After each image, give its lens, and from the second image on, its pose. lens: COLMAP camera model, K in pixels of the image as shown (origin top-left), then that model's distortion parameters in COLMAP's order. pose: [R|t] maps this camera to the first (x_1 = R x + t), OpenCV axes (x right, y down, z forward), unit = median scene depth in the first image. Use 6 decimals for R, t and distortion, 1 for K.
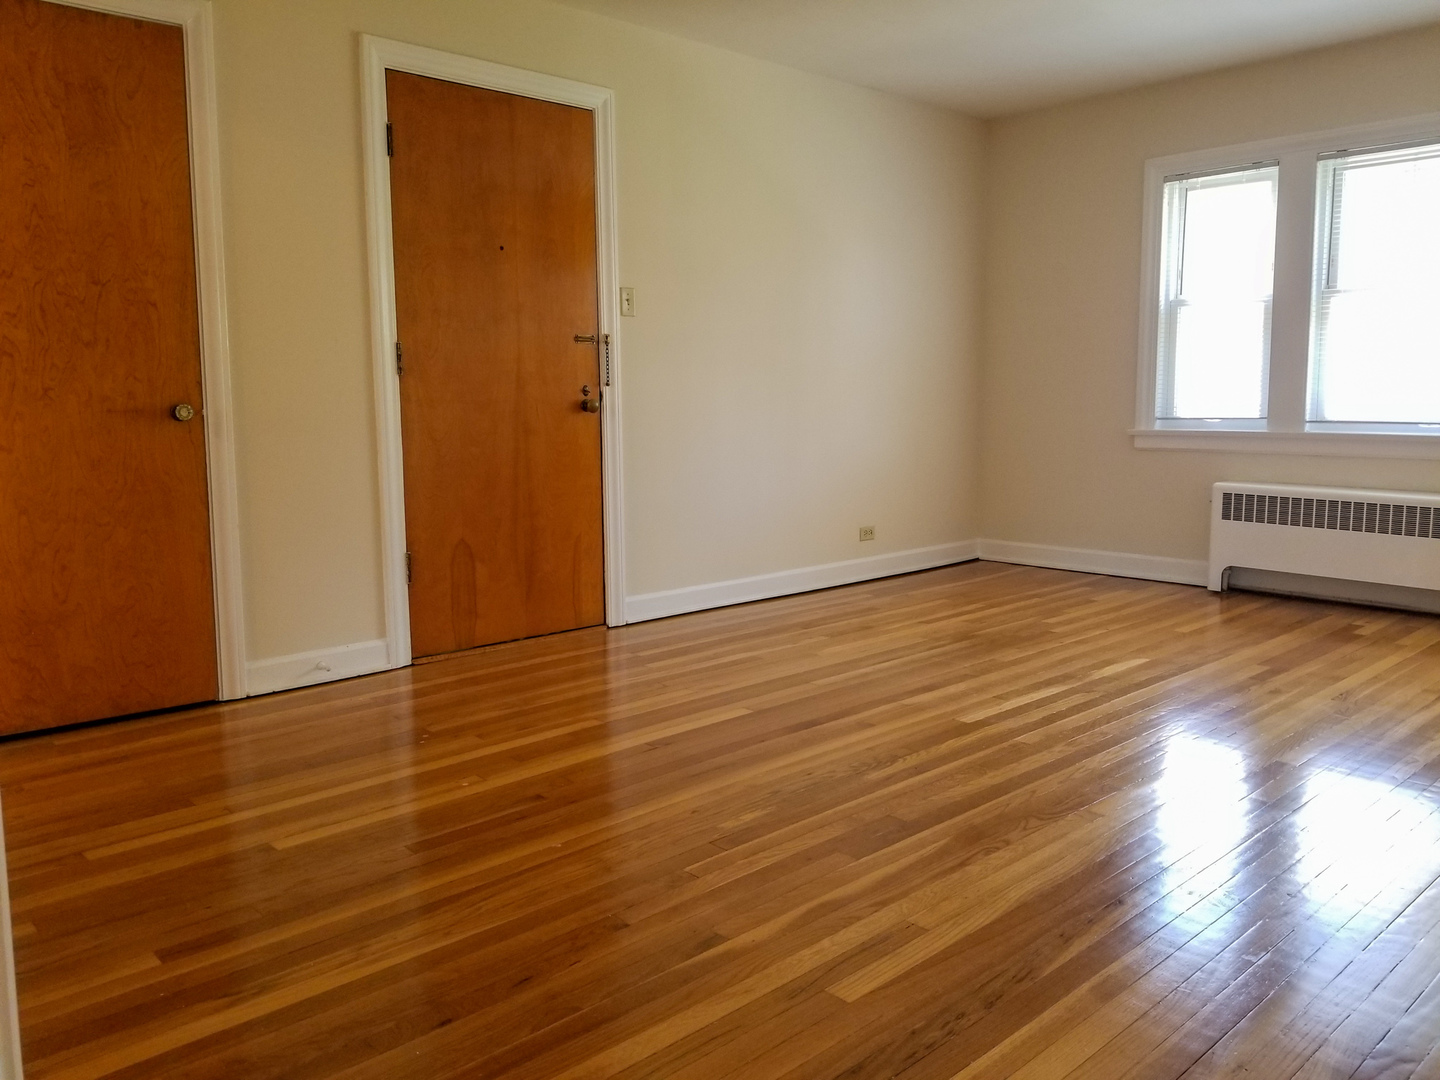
lens RADIAL K [[1131.7, 0, 720.0], [0, 1131.7, 540.0], [0, 0, 1]] dist [-0.004489, -0.005651]
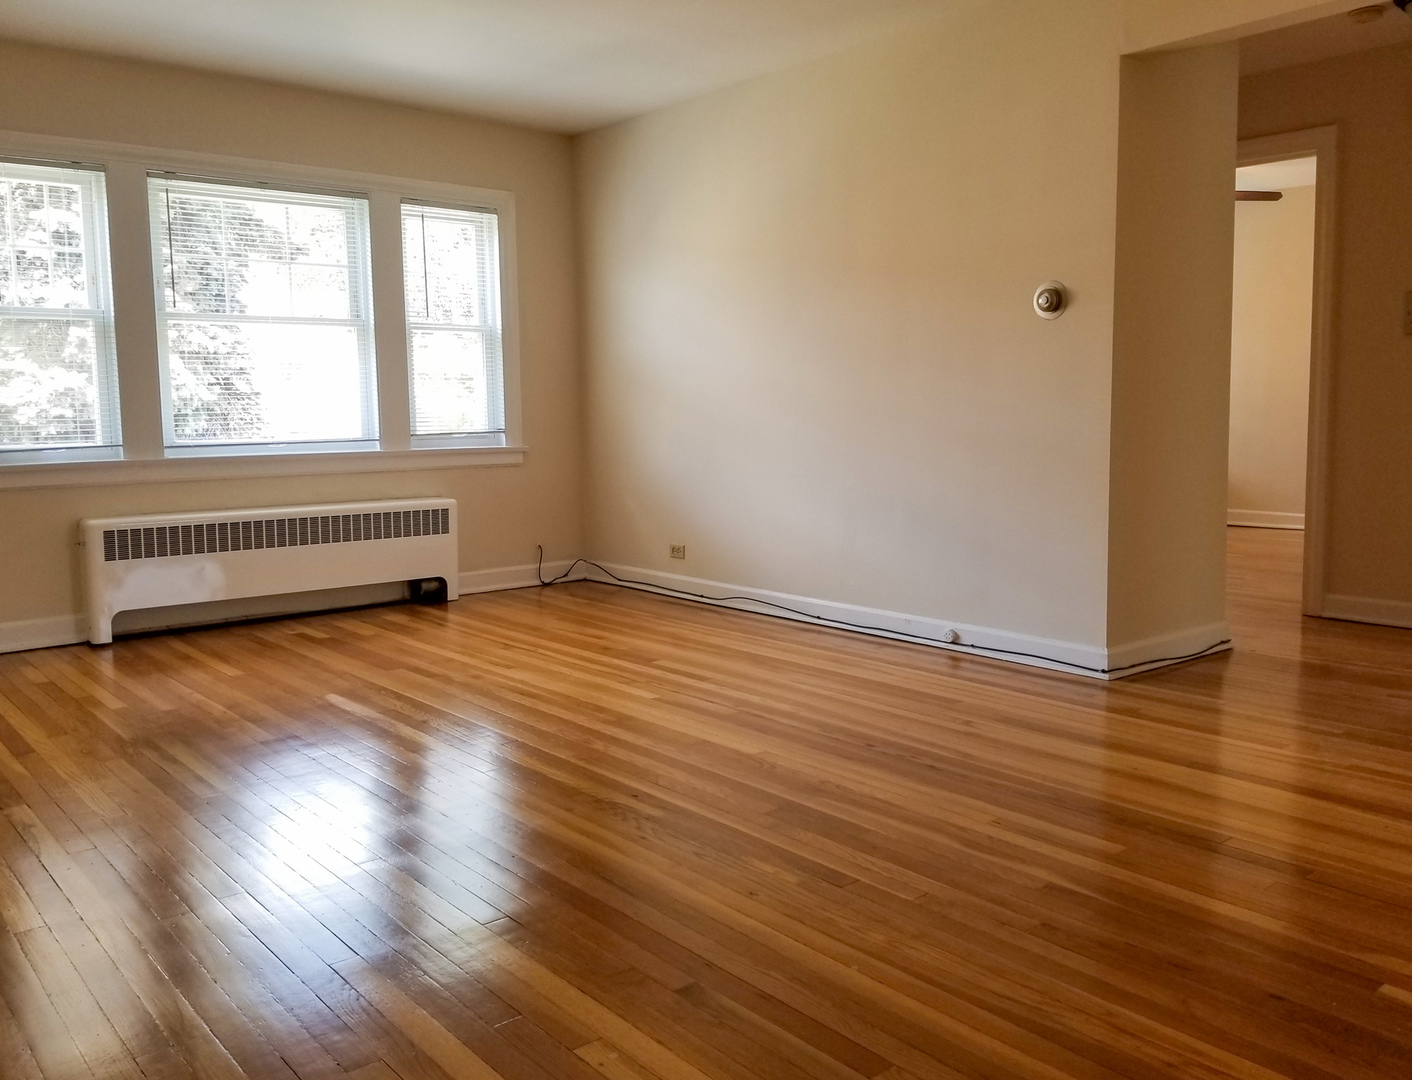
lens RADIAL K [[1165.3, 0, 707.4], [0, 1165.3, 525.2], [0, 0, 1]] dist [0.063363, -0.075817]
pose [[0.054970, -0.104341, 0.993021, -0.450125], [0.150576, 0.984018, 0.095060, -0.063830], [-0.987069, 0.144299, 0.069803, 0.475637]]
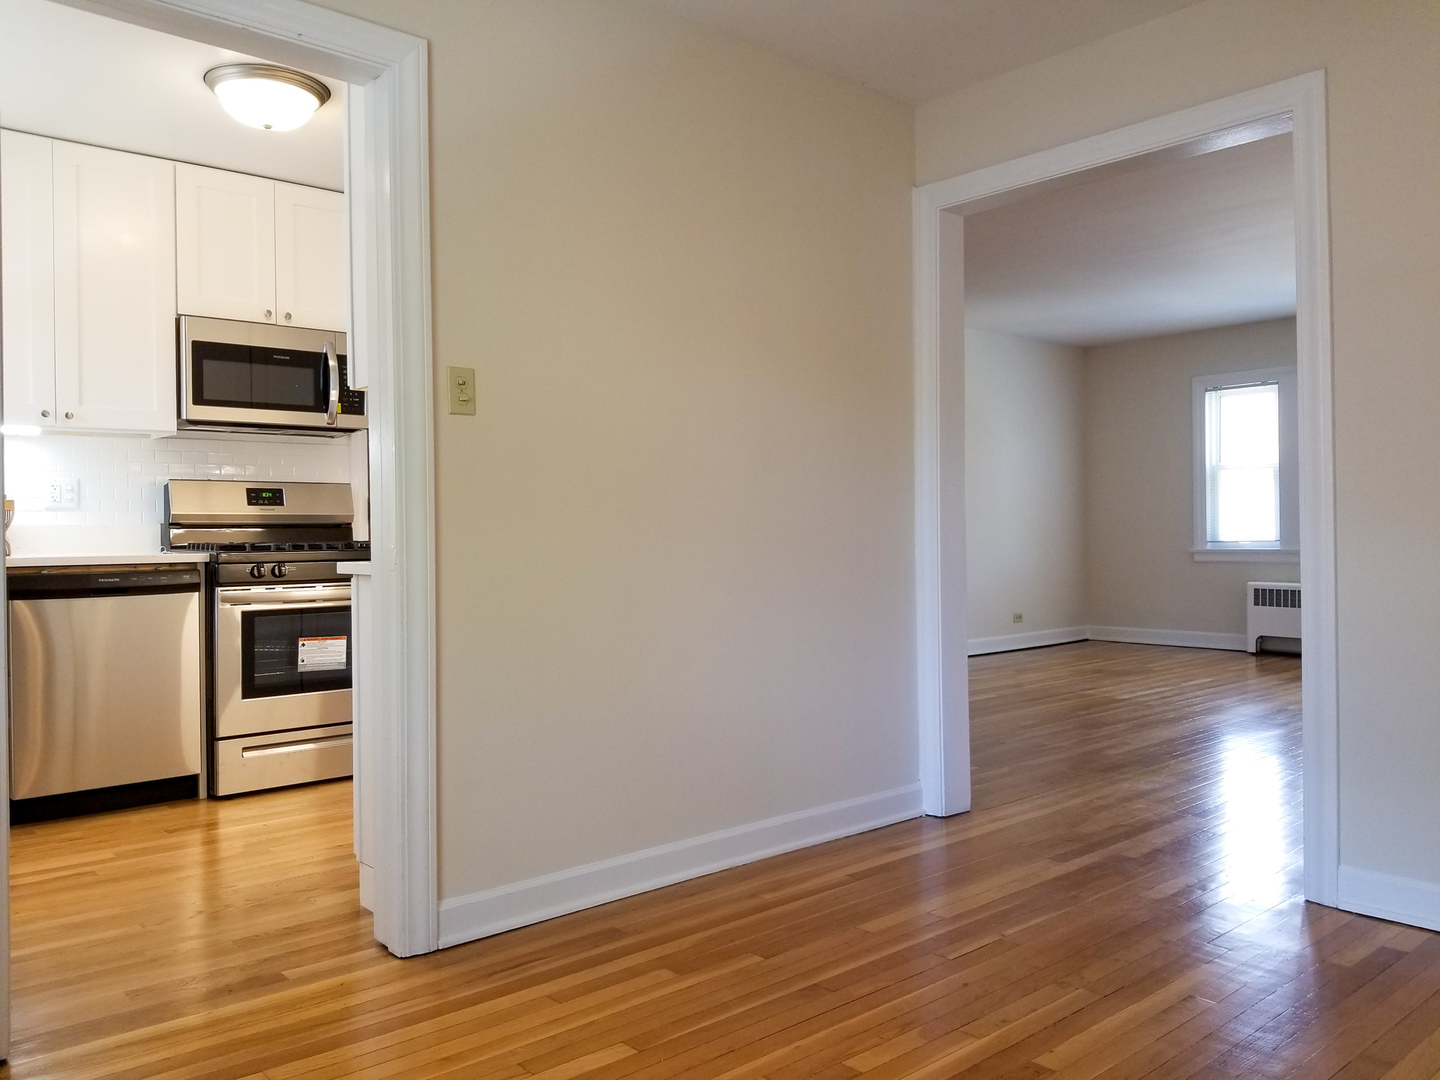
lens RADIAL K [[1134.4, 0, 720.0], [0, 1134.4, 540.0], [0, 0, 1]] dist [-0.009315, -0.003351]
pose [[0.999484, -0.004112, -0.031858, -0.243010], [0.000412, 0.993330, -0.115304, 0.072327], [0.032119, 0.115231, 0.992819, -0.586483]]
